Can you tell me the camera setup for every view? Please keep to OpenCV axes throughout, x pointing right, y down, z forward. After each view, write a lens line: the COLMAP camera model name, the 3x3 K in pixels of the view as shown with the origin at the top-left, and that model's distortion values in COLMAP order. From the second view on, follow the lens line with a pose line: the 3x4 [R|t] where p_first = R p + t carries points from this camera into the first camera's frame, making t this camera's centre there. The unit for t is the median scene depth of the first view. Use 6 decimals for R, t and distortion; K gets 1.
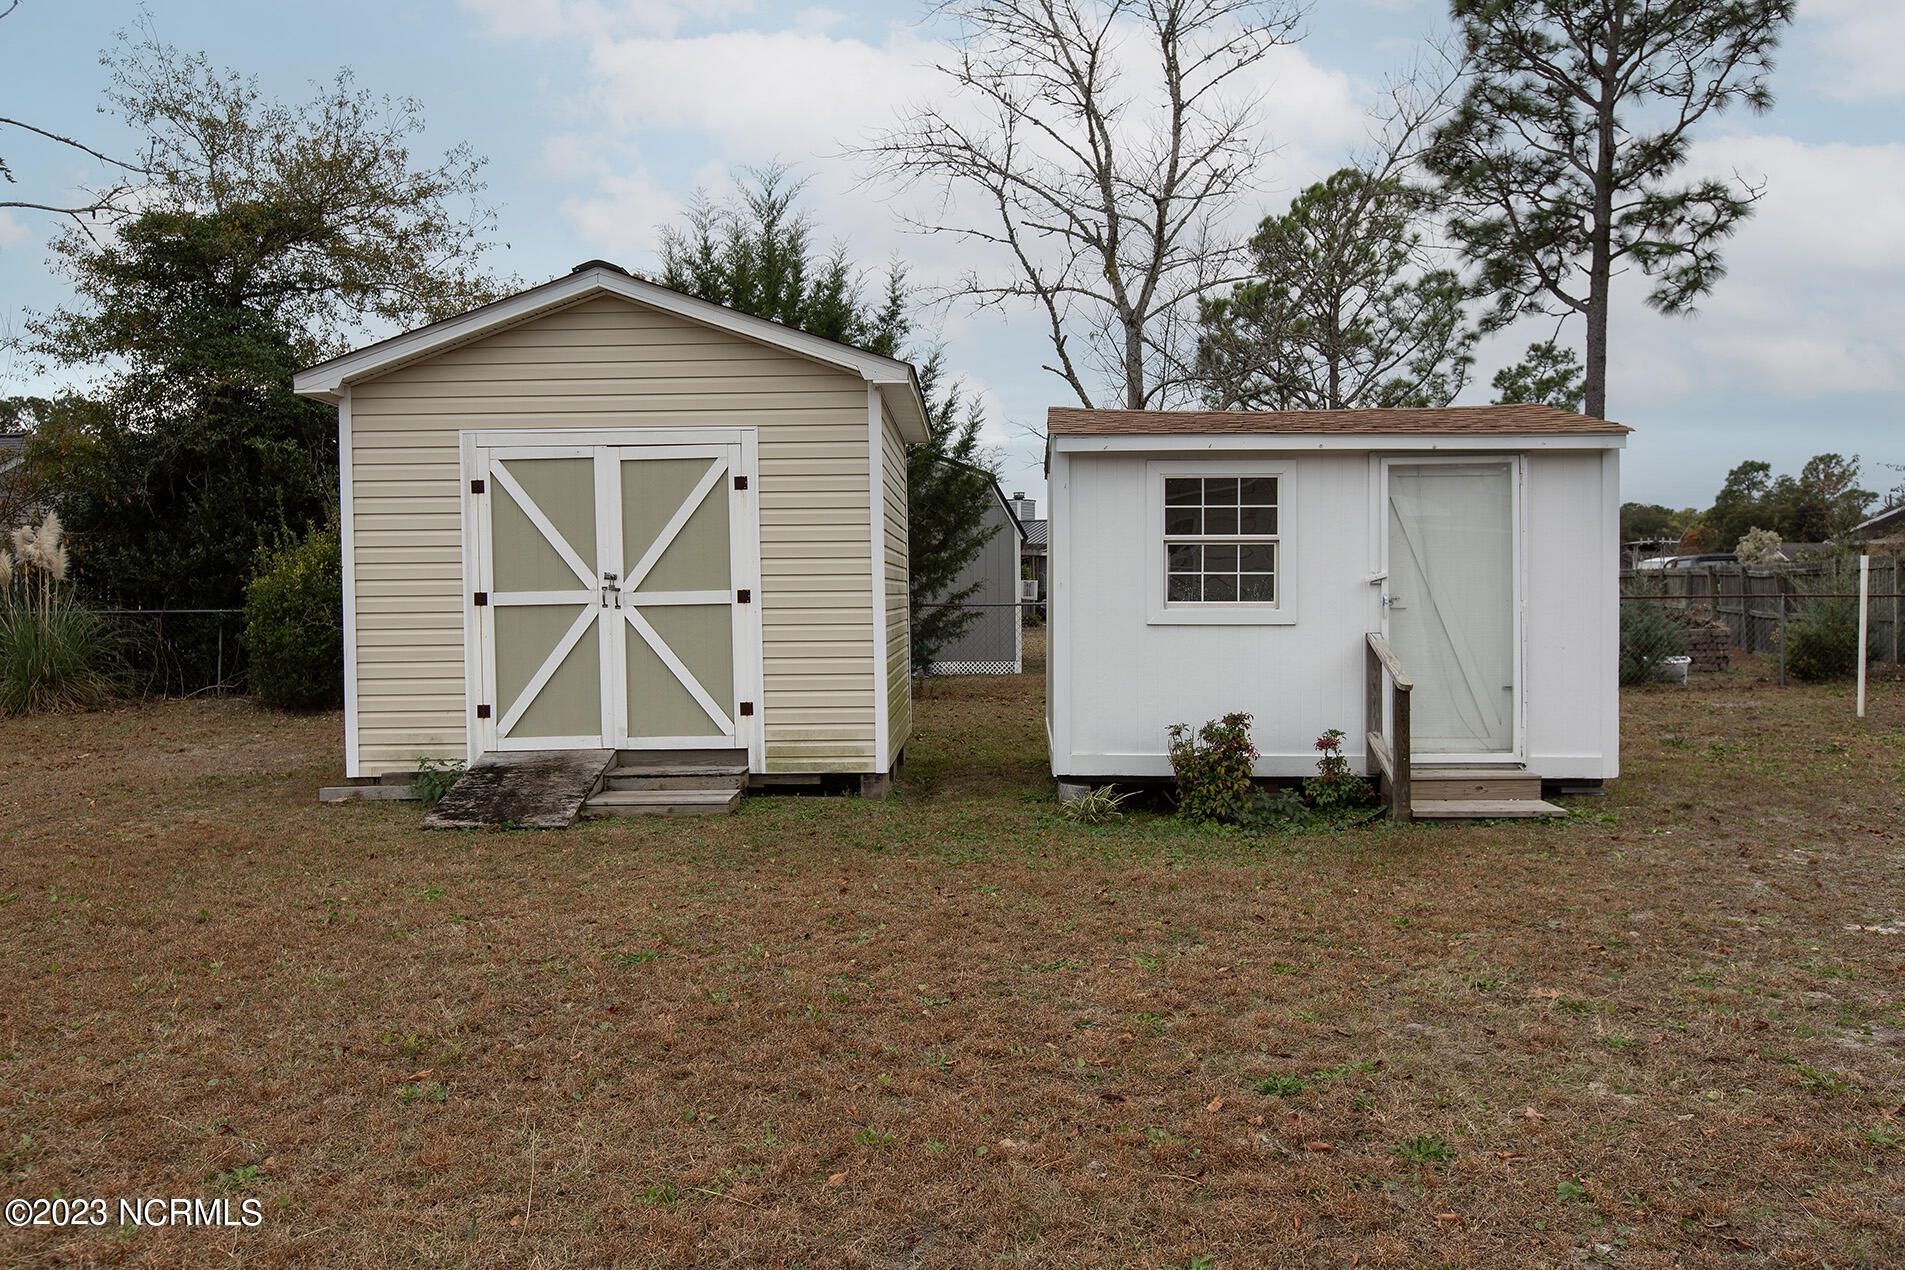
lens RADIAL K [[1477.8, 0, 951.7], [0, 1477.8, 582.7], [0, 0, 1]] dist [-0.066795, -0.007994]
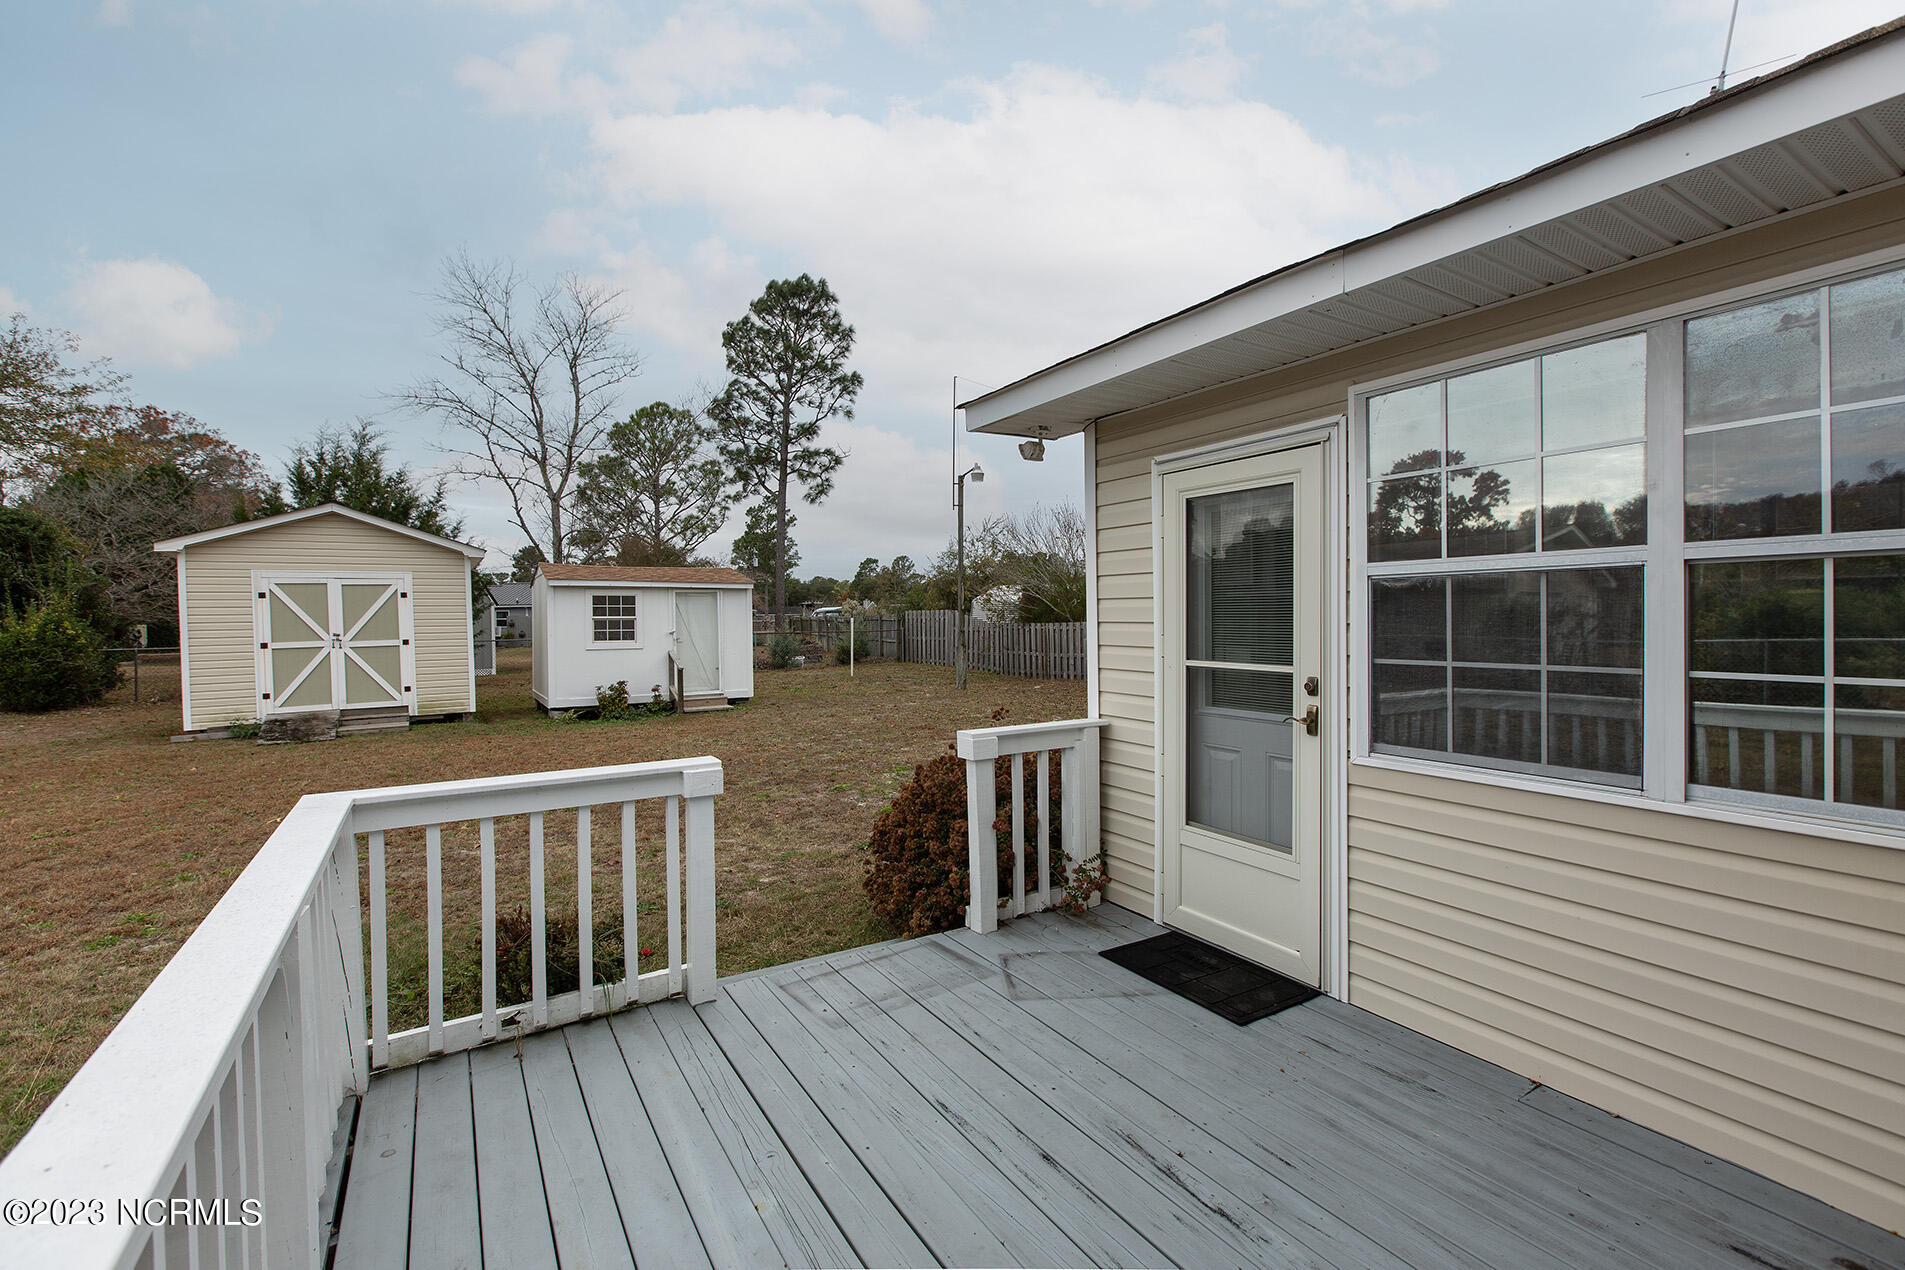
lens RADIAL K [[848.3, 0, 950.8], [0, 848.3, 630.3], [0, 0, 1]] dist [-0.001334, 0.000183]
pose [[0.832625, -0.012007, 0.553708, -0.162653], [0.002820, 0.999844, 0.017441, -0.031192], [-0.553831, -0.012960, 0.832528, -0.630993]]
